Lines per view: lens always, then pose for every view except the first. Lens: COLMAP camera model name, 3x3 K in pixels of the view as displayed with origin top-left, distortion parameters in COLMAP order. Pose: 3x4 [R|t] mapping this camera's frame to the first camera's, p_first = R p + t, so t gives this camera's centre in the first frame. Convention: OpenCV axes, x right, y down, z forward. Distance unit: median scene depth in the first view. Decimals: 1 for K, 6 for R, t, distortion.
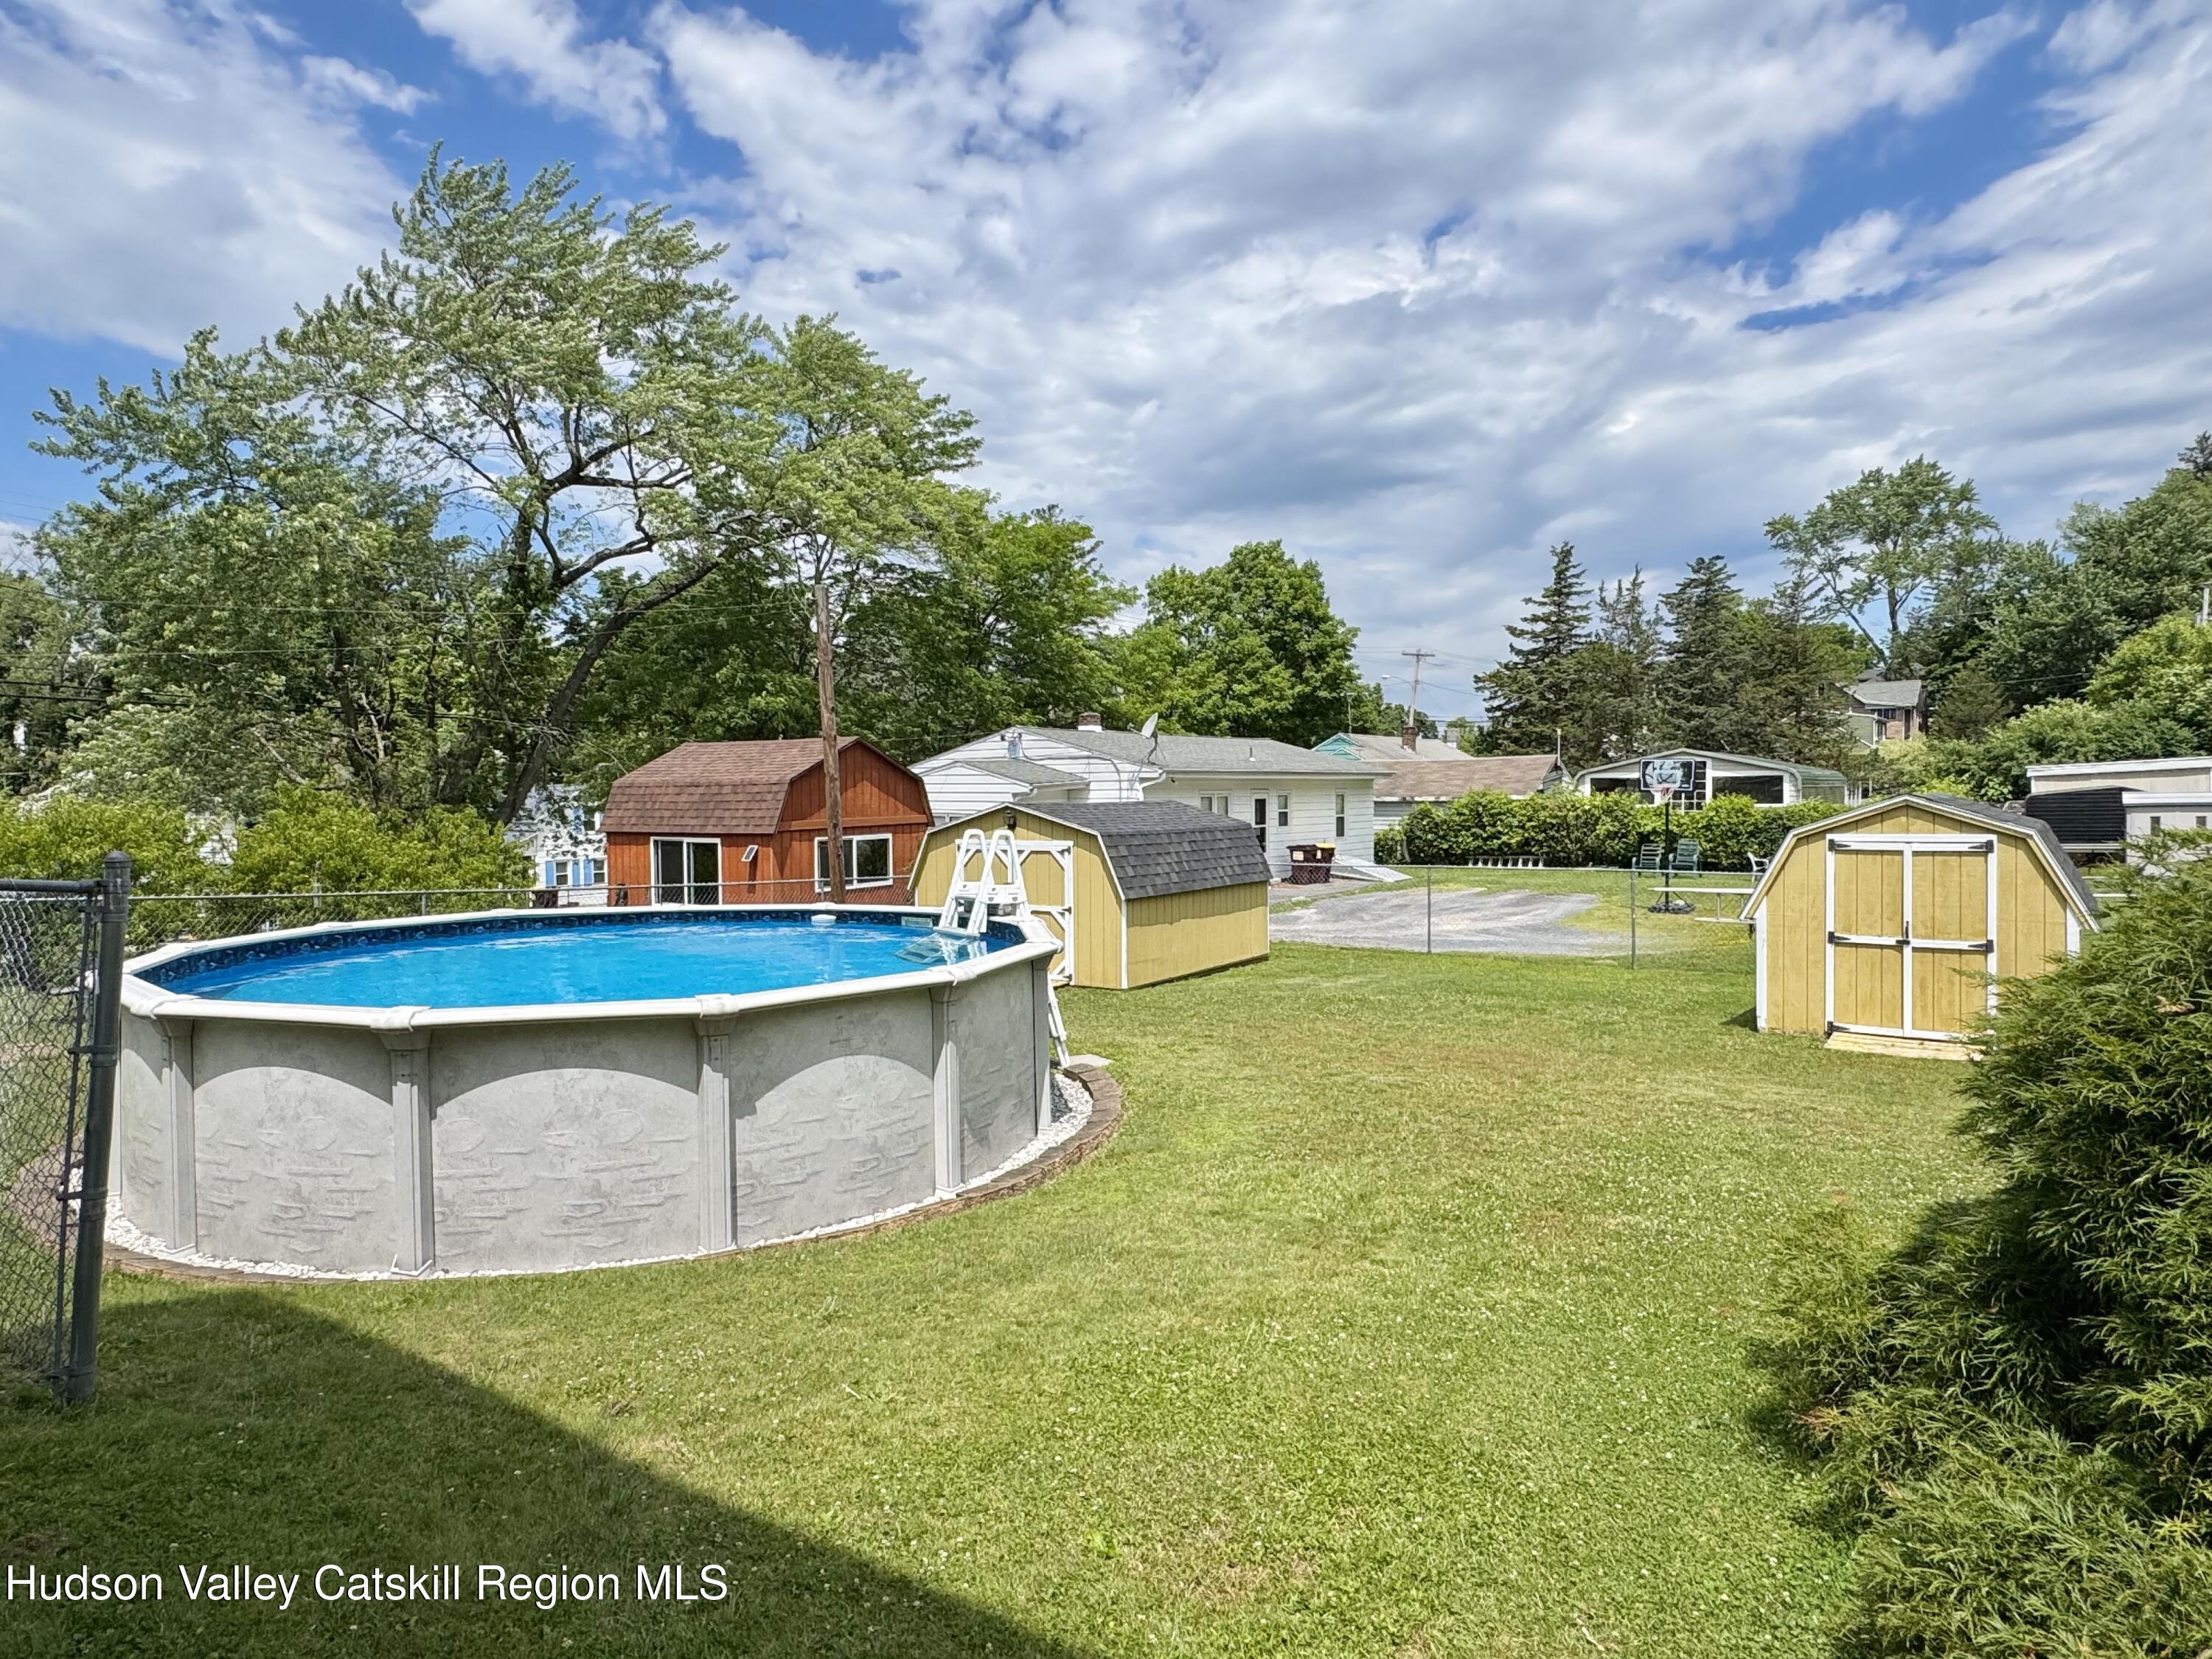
lens RADIAL K [[1278.0, 0, 1094.7], [0, 1278.0, 836.6], [0, 0, 1]] dist [0.000968, 0.002754]
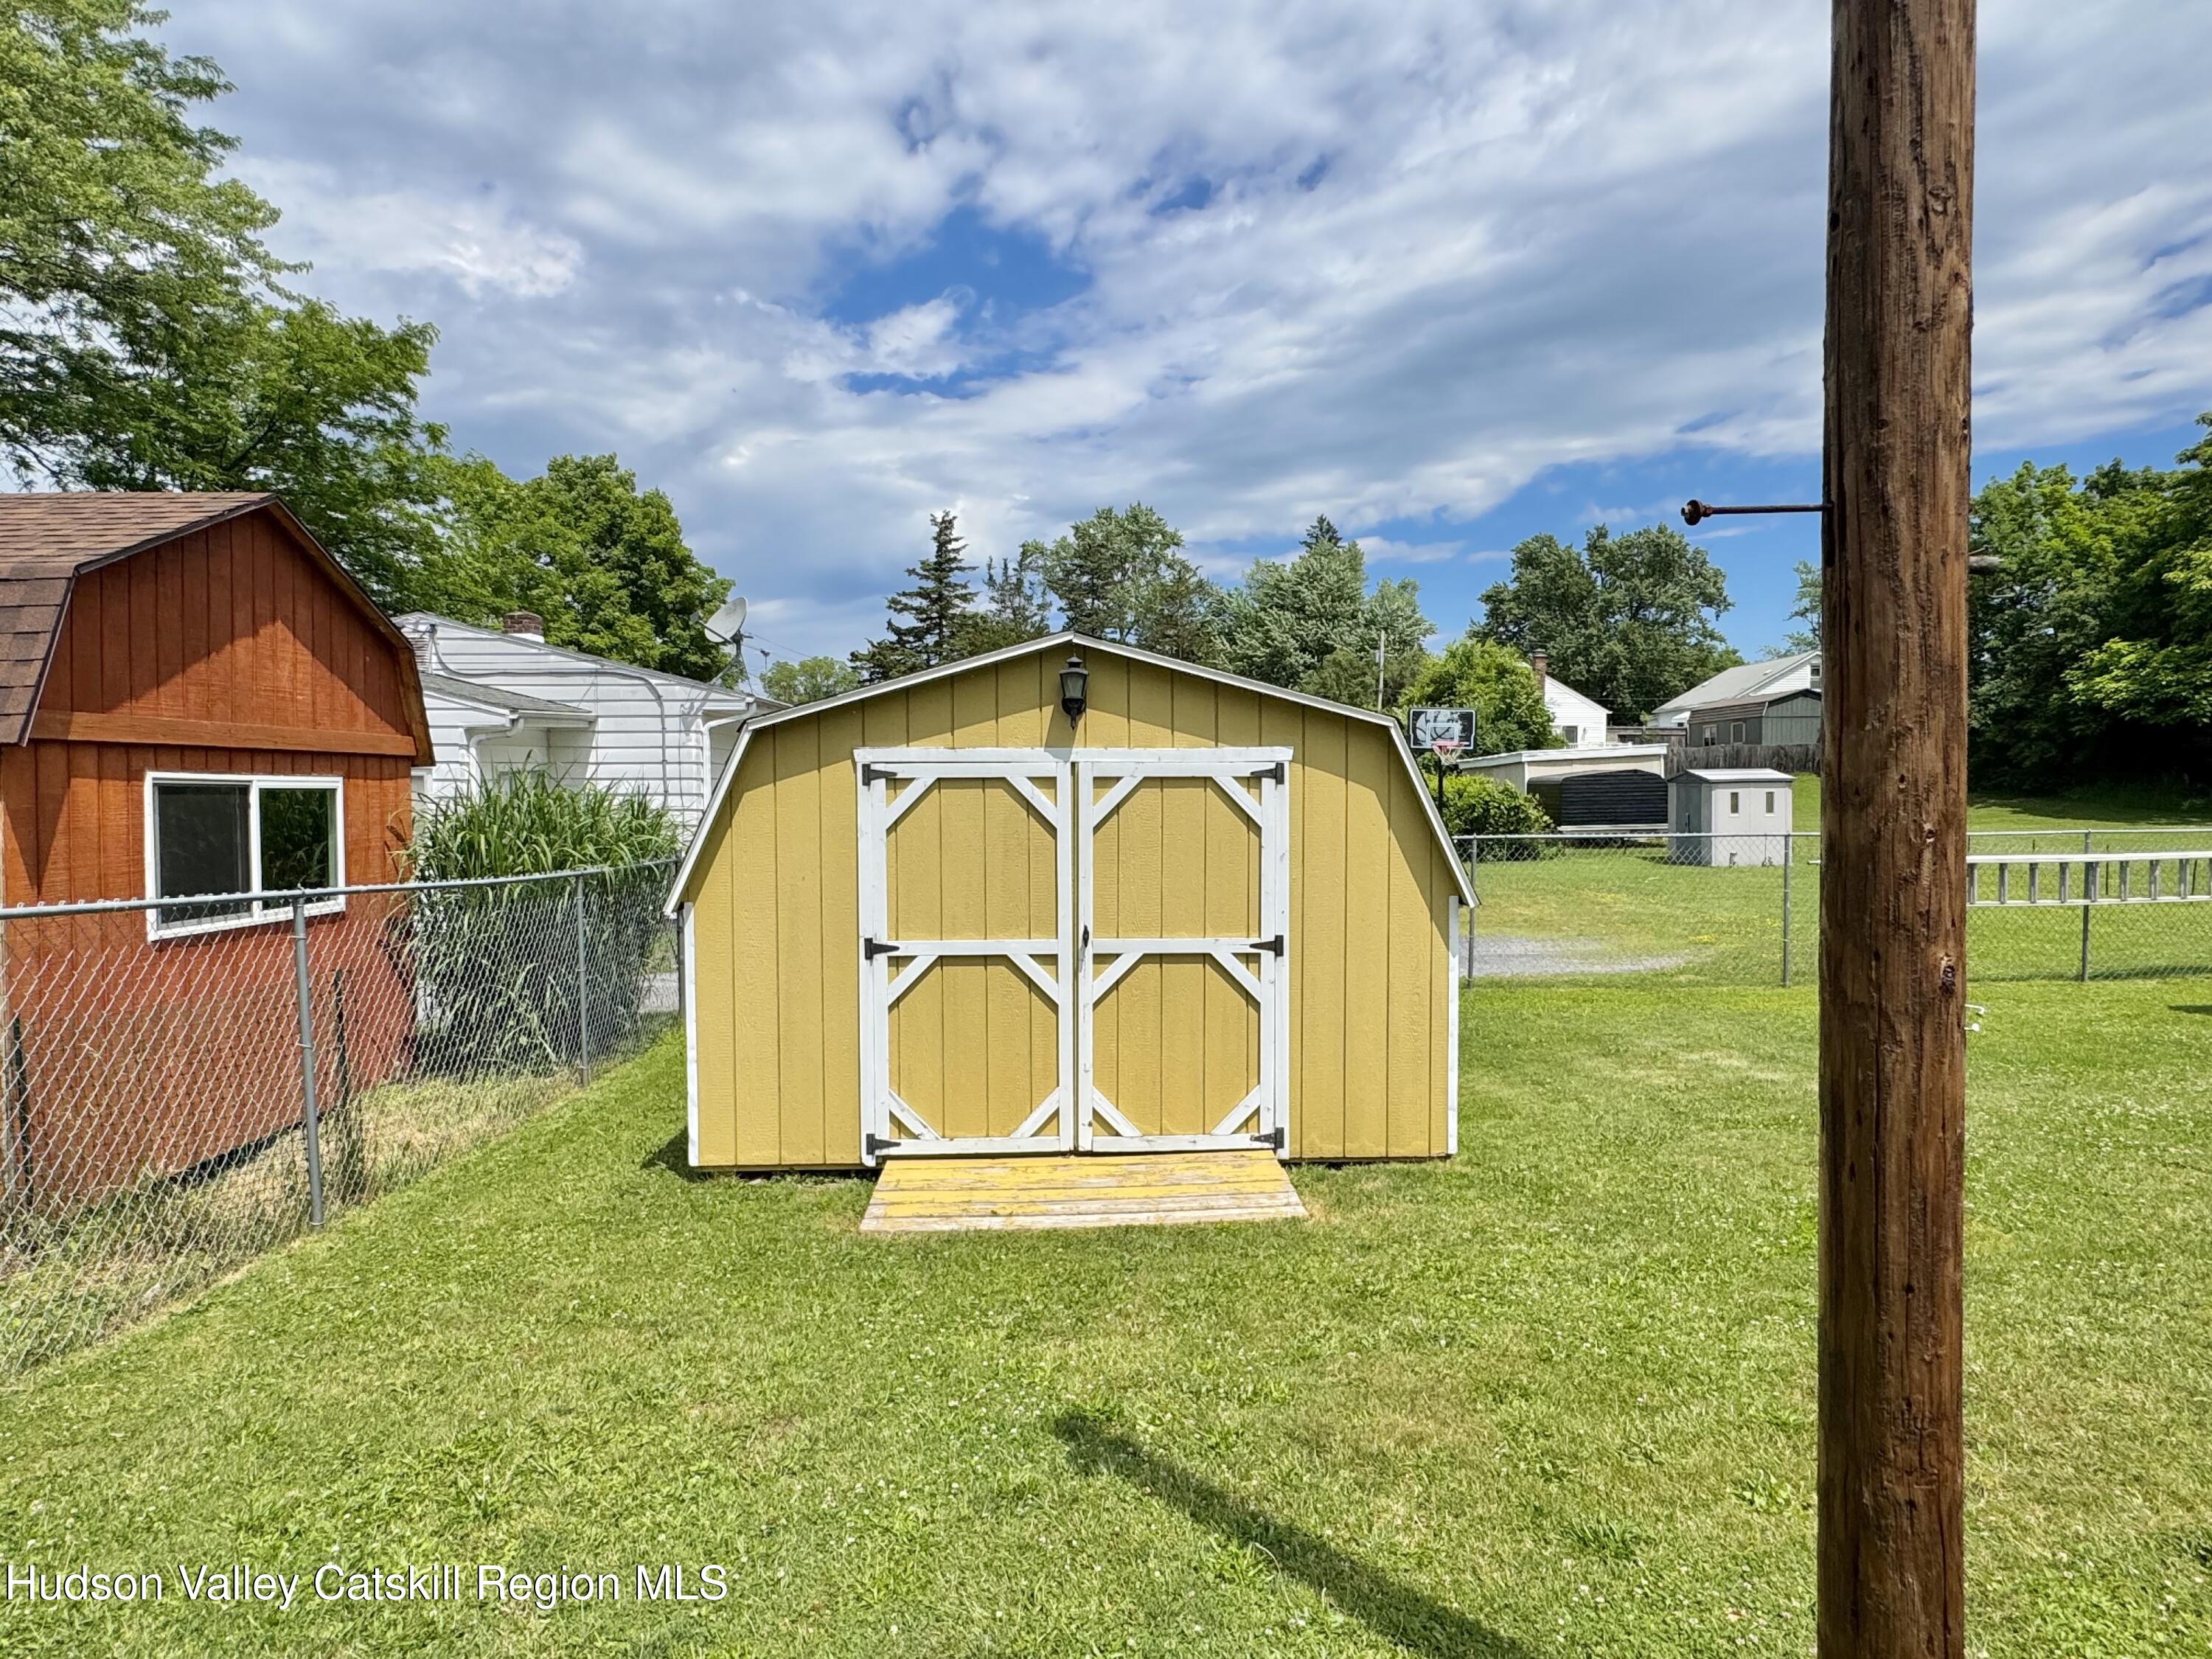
lens RADIAL K [[1278.0, 0, 1099.3], [0, 1278.0, 856.7], [0, 0, 1]] dist [0.000968, 0.002754]
pose [[0.814479, -0.018435, 0.579901, -0.109238], [0.016992, 0.999824, 0.007920, 0.012382], [-0.579945, 0.003403, 0.814649, 0.311038]]
